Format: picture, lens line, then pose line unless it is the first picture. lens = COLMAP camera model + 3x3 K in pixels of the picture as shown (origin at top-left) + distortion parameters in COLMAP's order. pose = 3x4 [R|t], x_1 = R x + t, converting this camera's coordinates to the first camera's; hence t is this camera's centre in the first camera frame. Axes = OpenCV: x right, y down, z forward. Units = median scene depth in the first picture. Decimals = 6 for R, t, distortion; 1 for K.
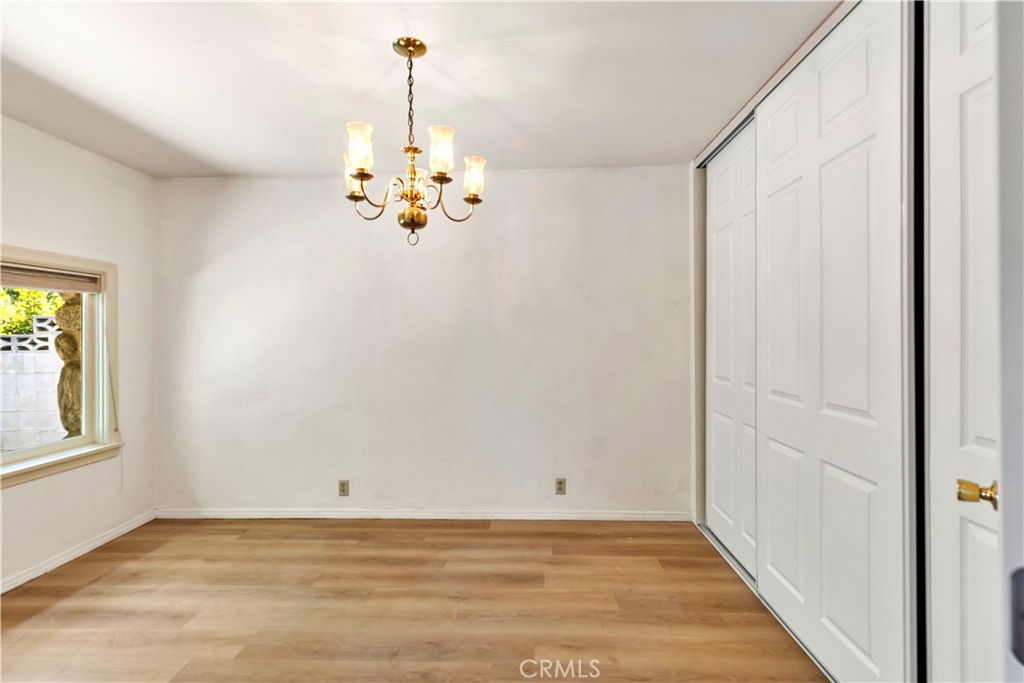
lens RADIAL K [[468.4, 0, 512.0], [0, 468.4, 336.8], [0, 0, 1]] dist [0.007965, -0.001368]
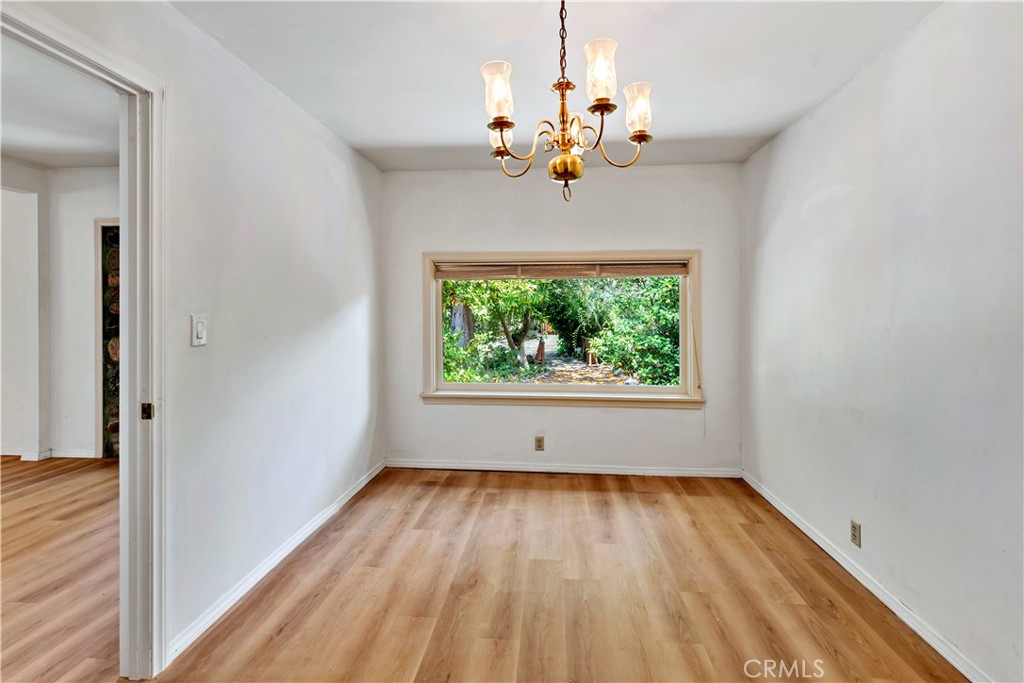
lens RADIAL K [[468.4, 0, 513.6], [0, 468.4, 313.4], [0, 0, 1]] dist [0.007965, -0.001368]
pose [[-0.046117, 0.013879, -0.998840, 0.397601], [-0.004739, 0.999889, 0.014112, -0.006090], [0.998925, 0.005384, -0.046047, 0.611422]]
